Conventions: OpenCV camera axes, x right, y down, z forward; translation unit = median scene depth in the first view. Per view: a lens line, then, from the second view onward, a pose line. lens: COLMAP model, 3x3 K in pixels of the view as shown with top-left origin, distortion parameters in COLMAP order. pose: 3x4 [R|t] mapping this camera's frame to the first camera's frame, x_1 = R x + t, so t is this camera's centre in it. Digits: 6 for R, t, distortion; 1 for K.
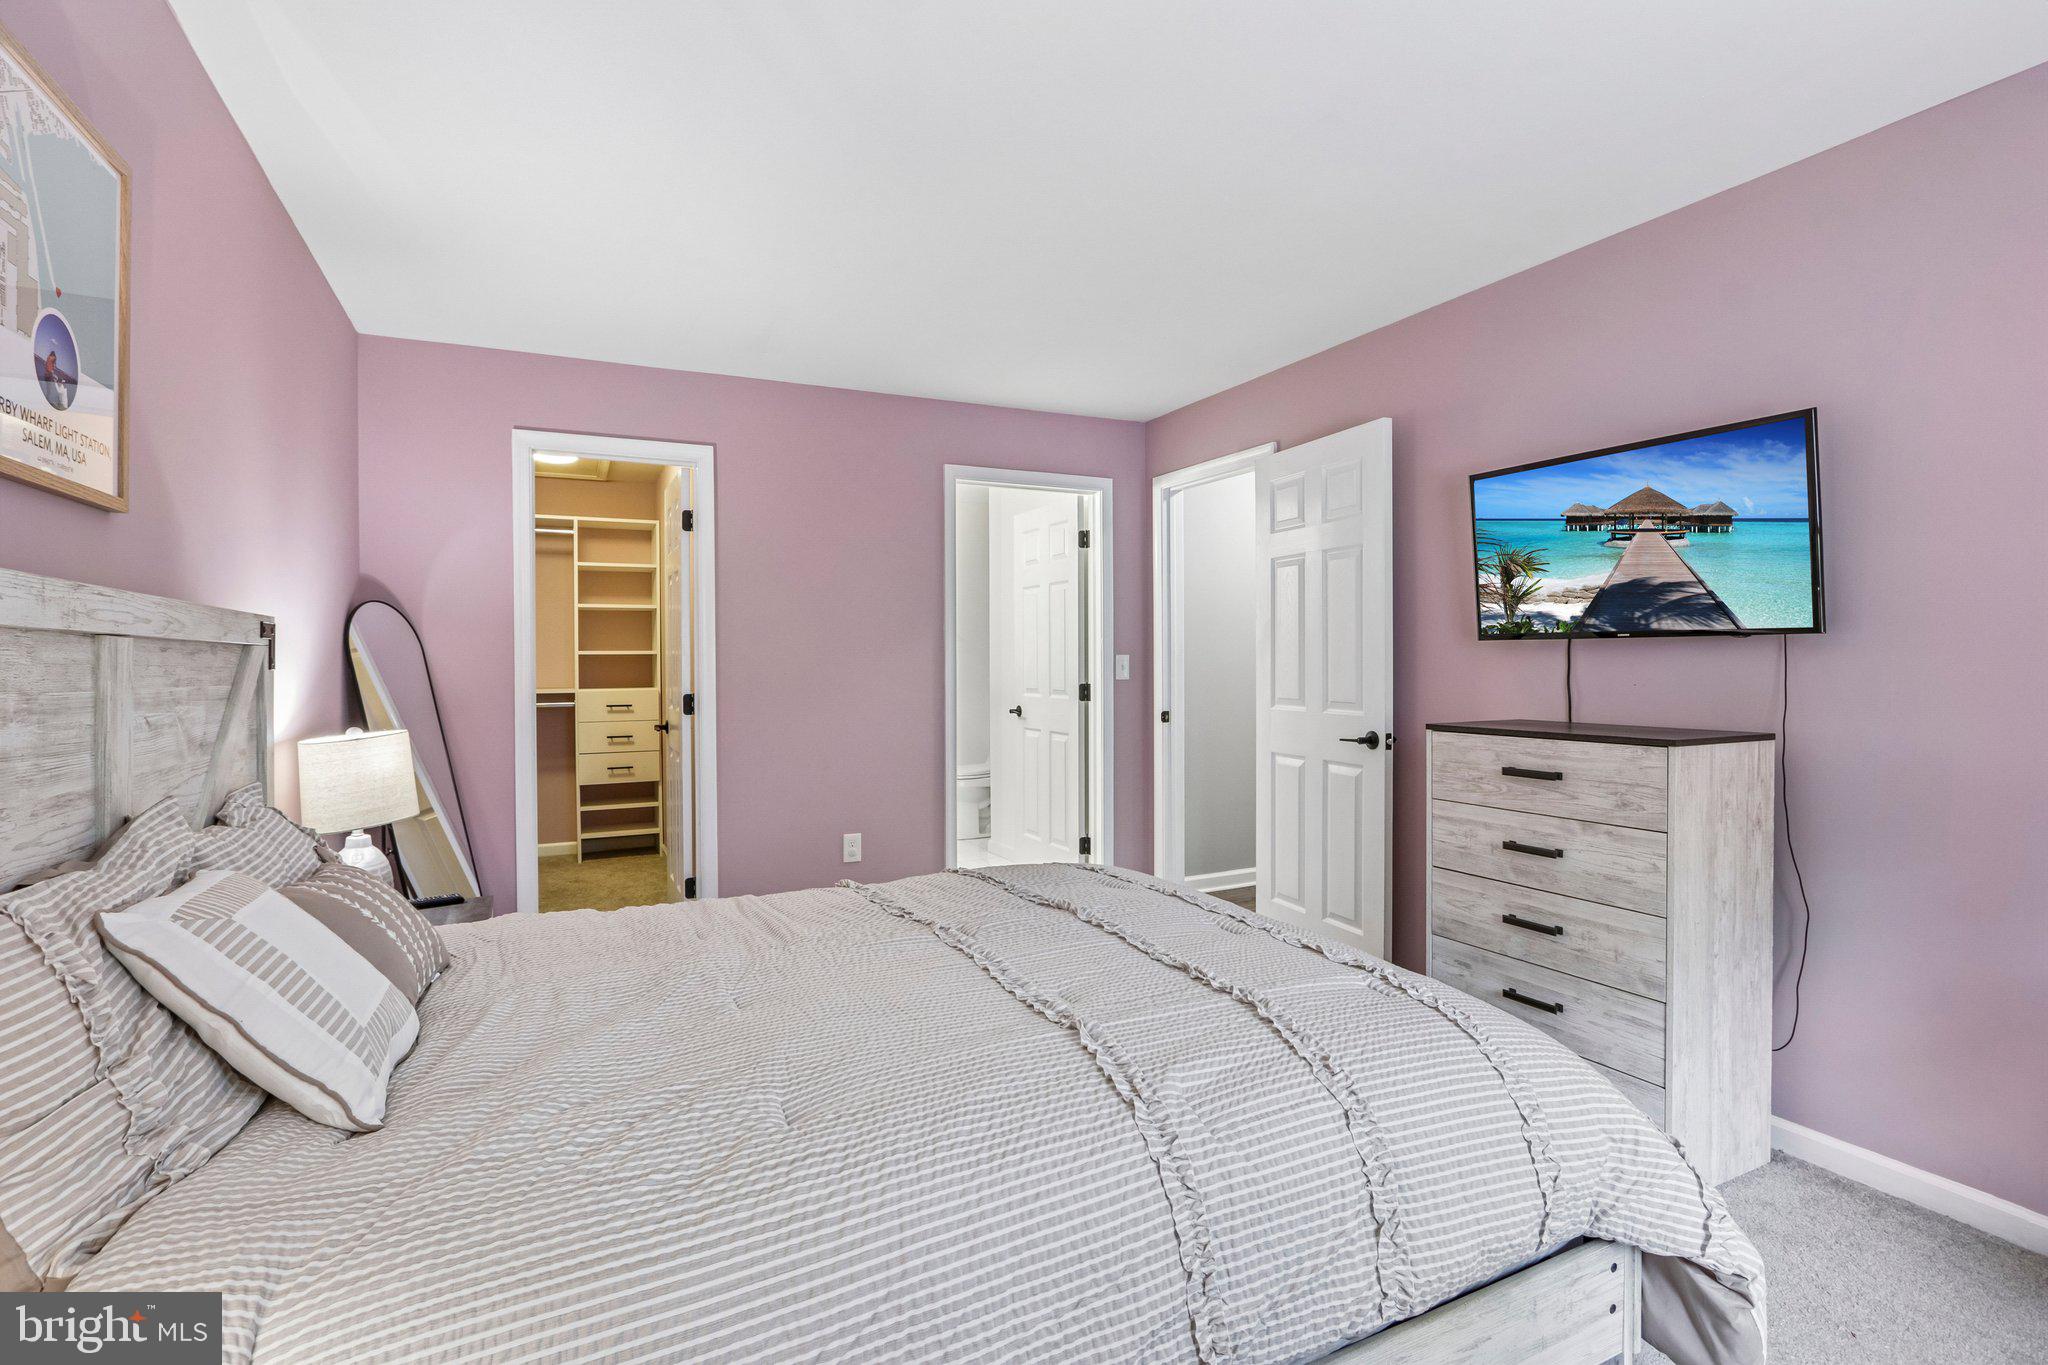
lens RADIAL K [[945.4, 0, 1034.3], [0, 945.4, 663.7], [0, 0, 1]] dist [-0.024767, 0.000292]
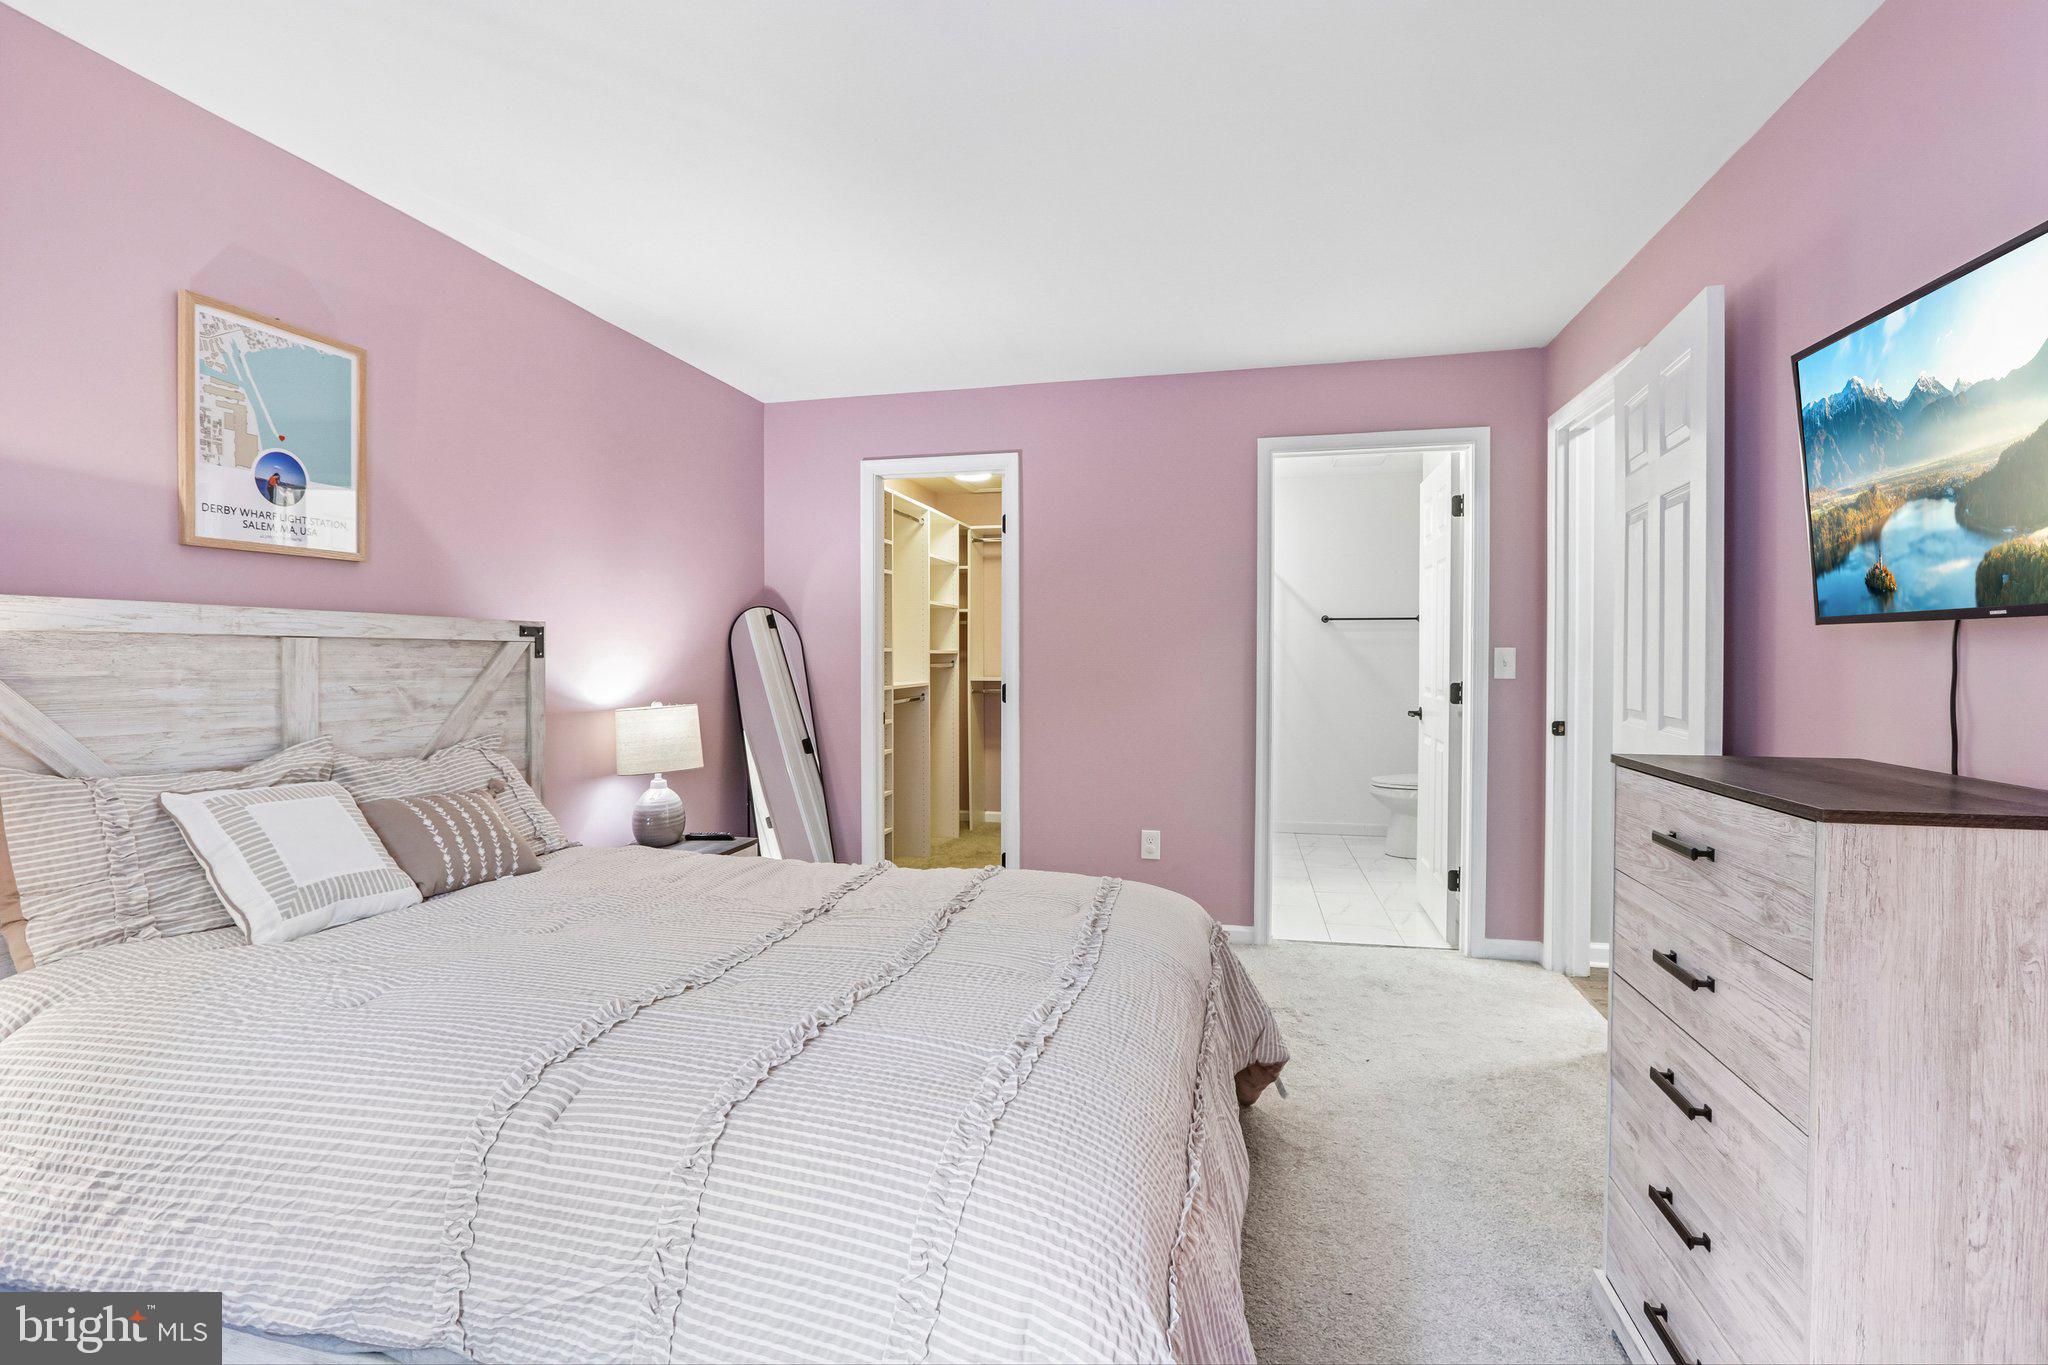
lens RADIAL K [[953.5, 0, 1008.5], [0, 953.5, 665.0], [0, 0, 1]] dist [-0.022560, 0.004661]
pose [[0.774005, 0.010900, -0.633086, 0.528484], [-0.005256, 0.999928, 0.010791, -0.002277], [0.633158, -0.005025, 0.774006, 0.234787]]
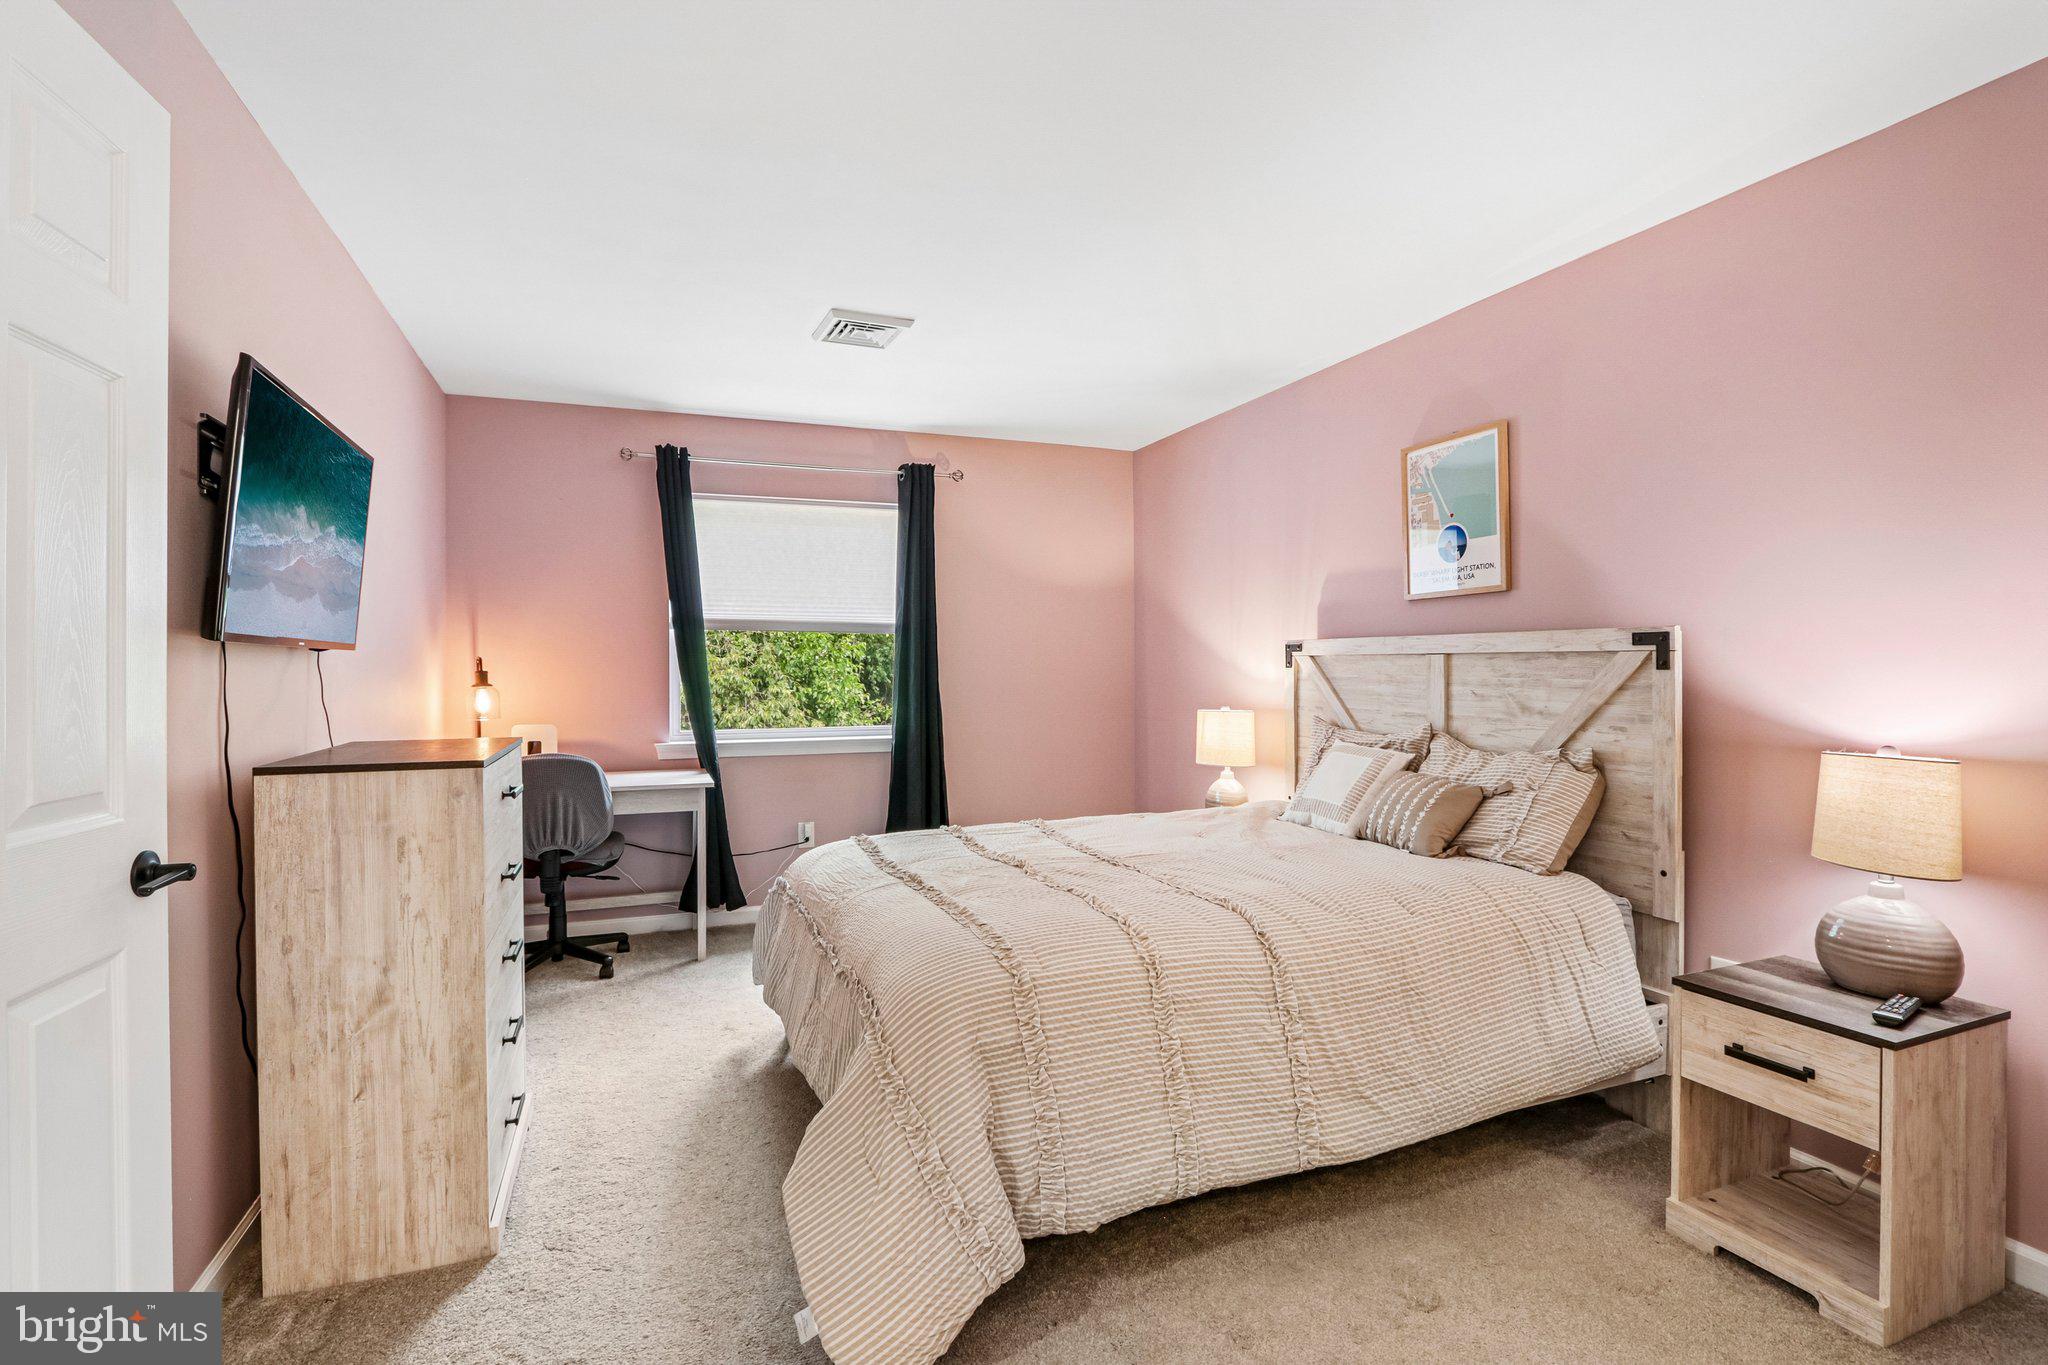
lens RADIAL K [[953.5, 0, 1008.5], [0, 953.5, 665.0], [0, 0, 1]] dist [-0.022560, 0.004661]
pose [[-0.994920, 0.009013, 0.100268, -0.060114], [0.009132, 0.999958, 0.000729, -0.006393], [-0.100257, 0.001641, -0.994960, 1.733524]]
